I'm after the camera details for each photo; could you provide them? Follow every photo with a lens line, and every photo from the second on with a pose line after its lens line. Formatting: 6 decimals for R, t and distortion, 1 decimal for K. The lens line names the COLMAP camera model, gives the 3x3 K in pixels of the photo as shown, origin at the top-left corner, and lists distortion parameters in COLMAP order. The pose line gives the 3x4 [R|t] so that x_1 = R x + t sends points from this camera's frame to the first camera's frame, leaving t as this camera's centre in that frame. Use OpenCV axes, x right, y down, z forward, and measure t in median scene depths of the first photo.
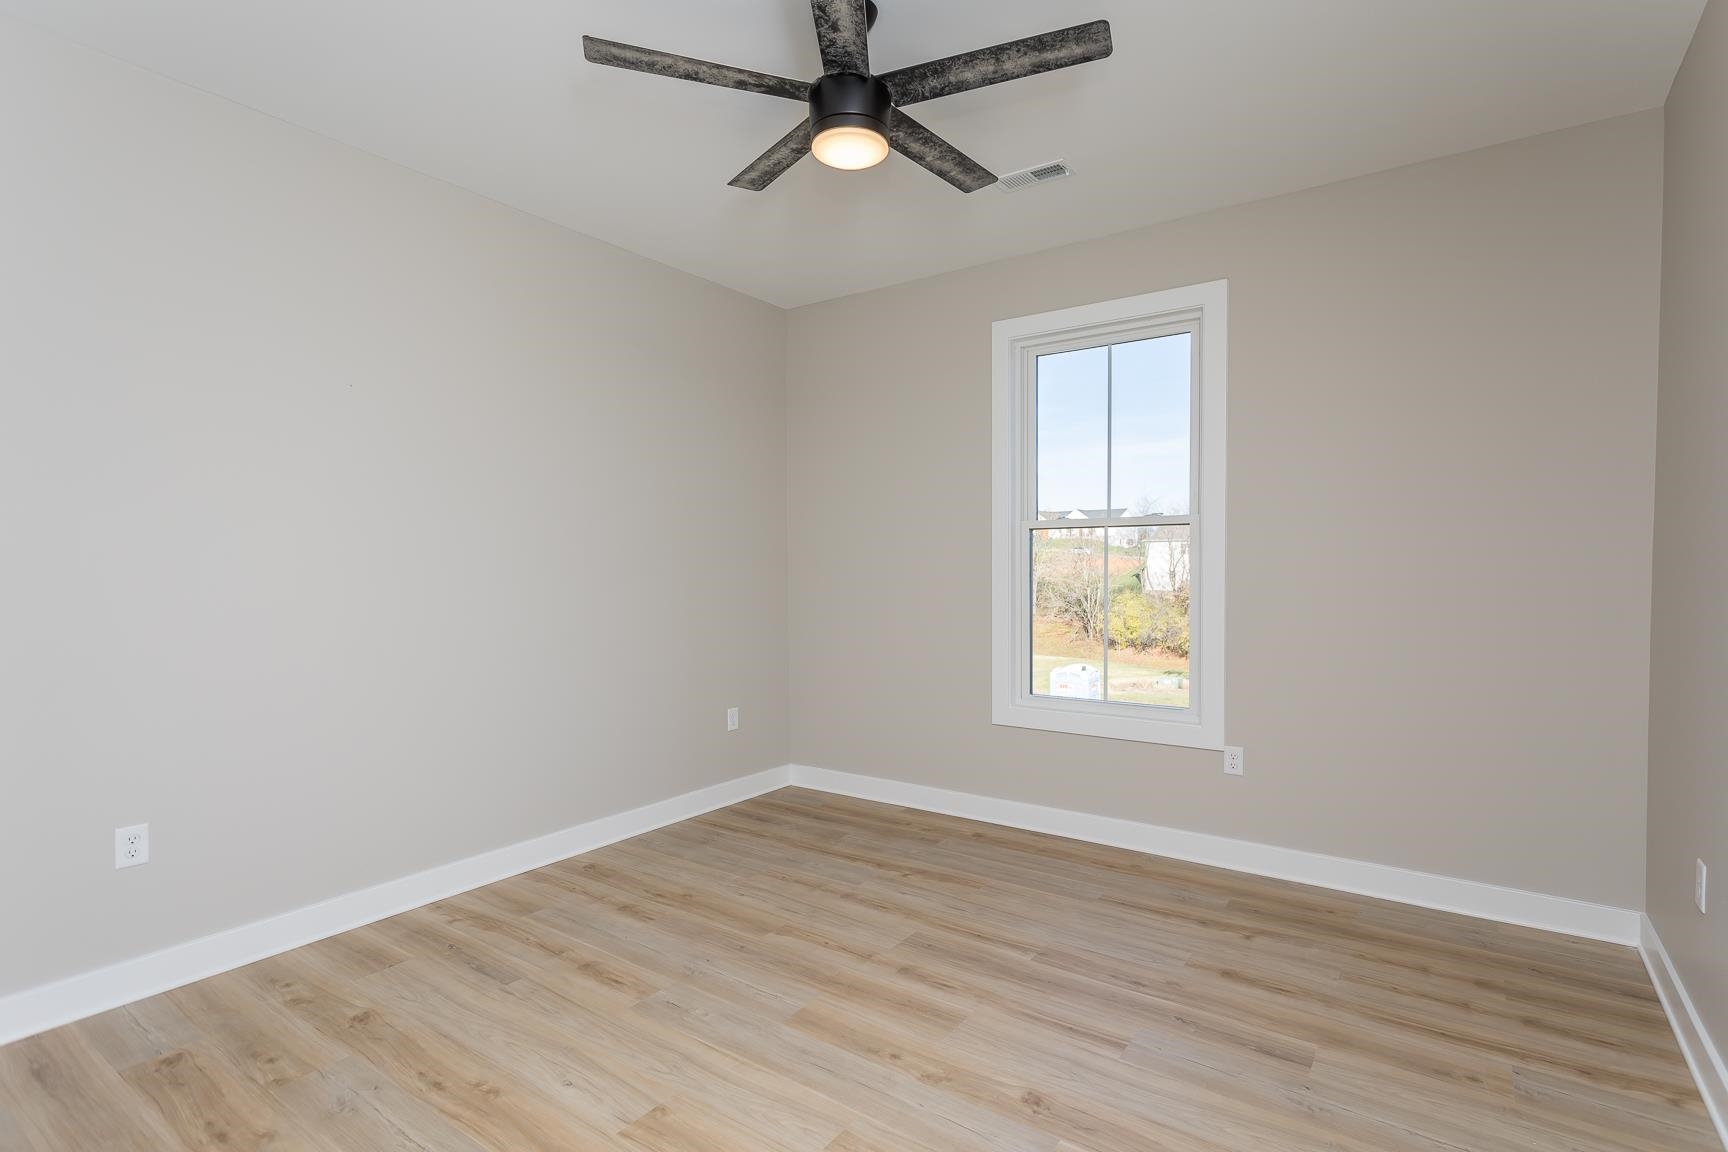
lens RADIAL K [[845.0, 0, 855.9], [0, 845.0, 576.1], [0, 0, 1]] dist [0.004784, 0.002752]
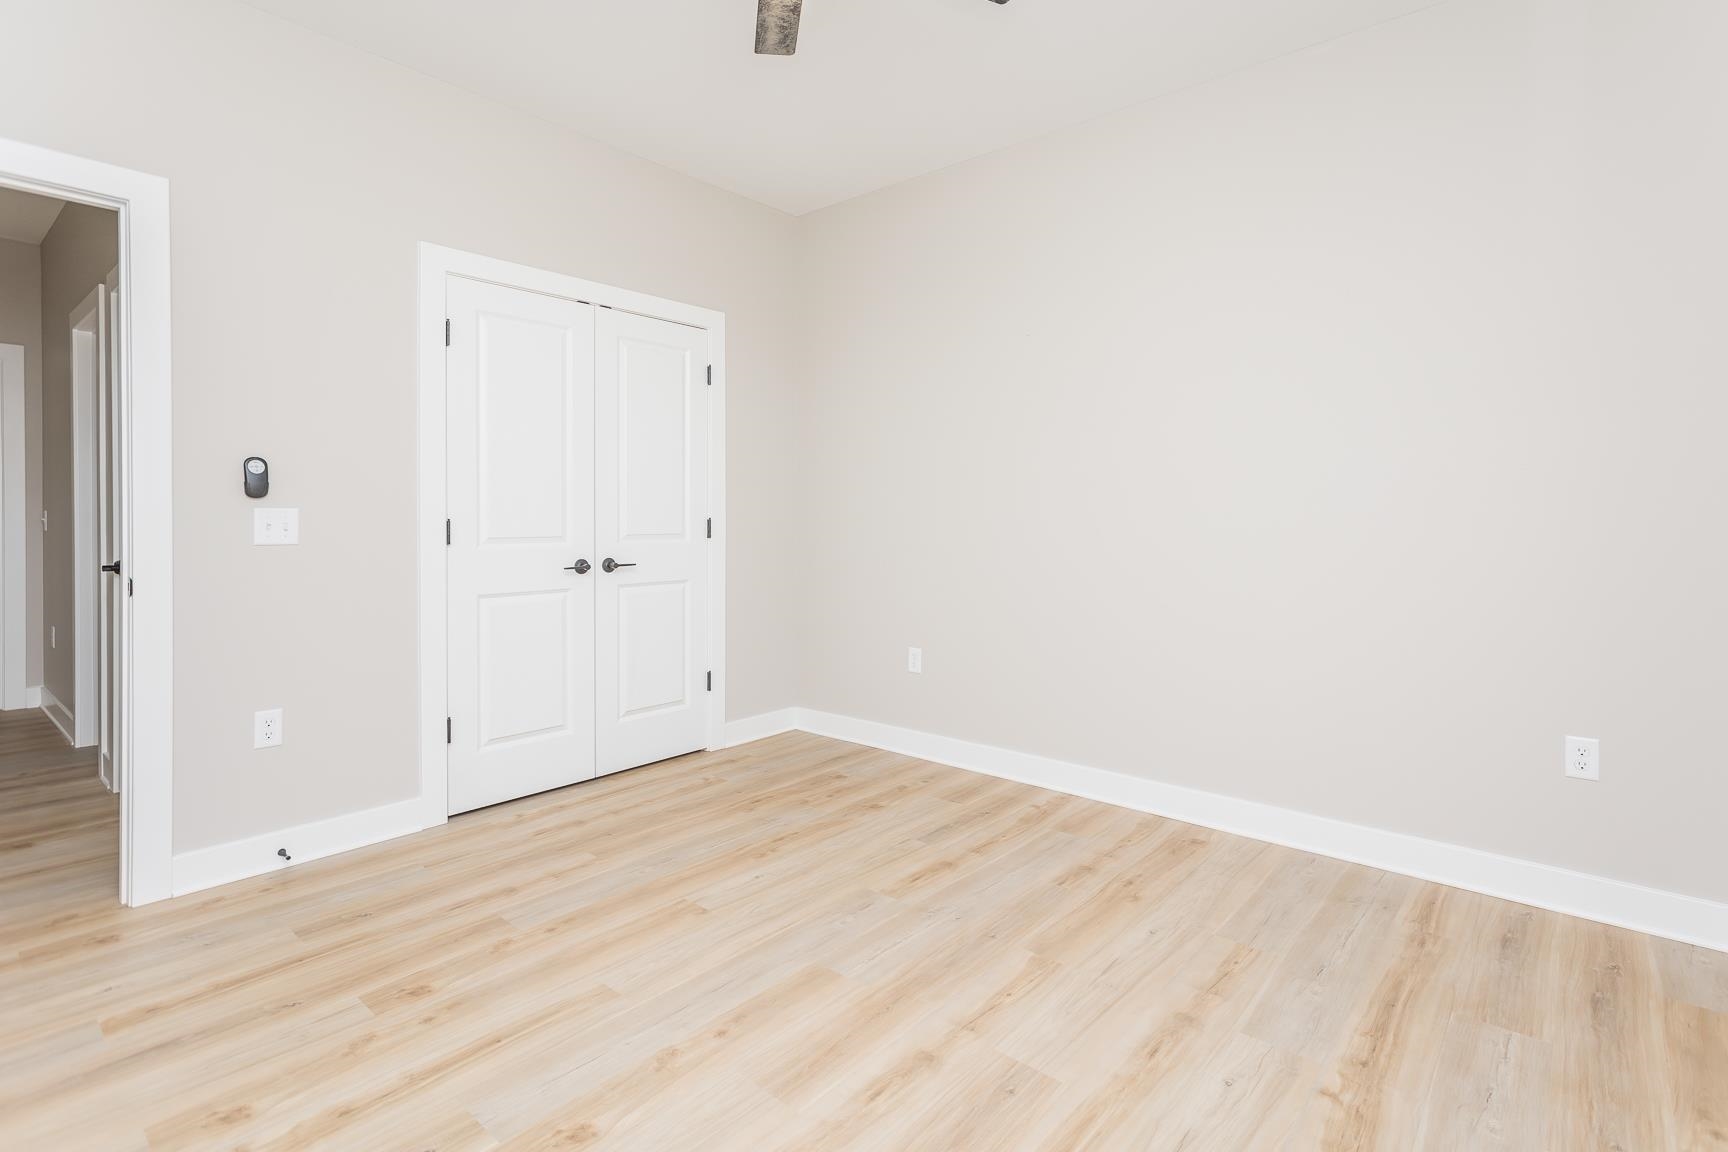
lens RADIAL K [[845.0, 0, 858.7], [0, 845.0, 526.4], [0, 0, 1]] dist [0.004784, 0.002752]
pose [[-0.097090, 0.011996, -0.995203, 0.617799], [-0.016943, 0.999763, 0.013703, 0.035203], [0.995131, 0.018192, -0.096864, 0.862188]]
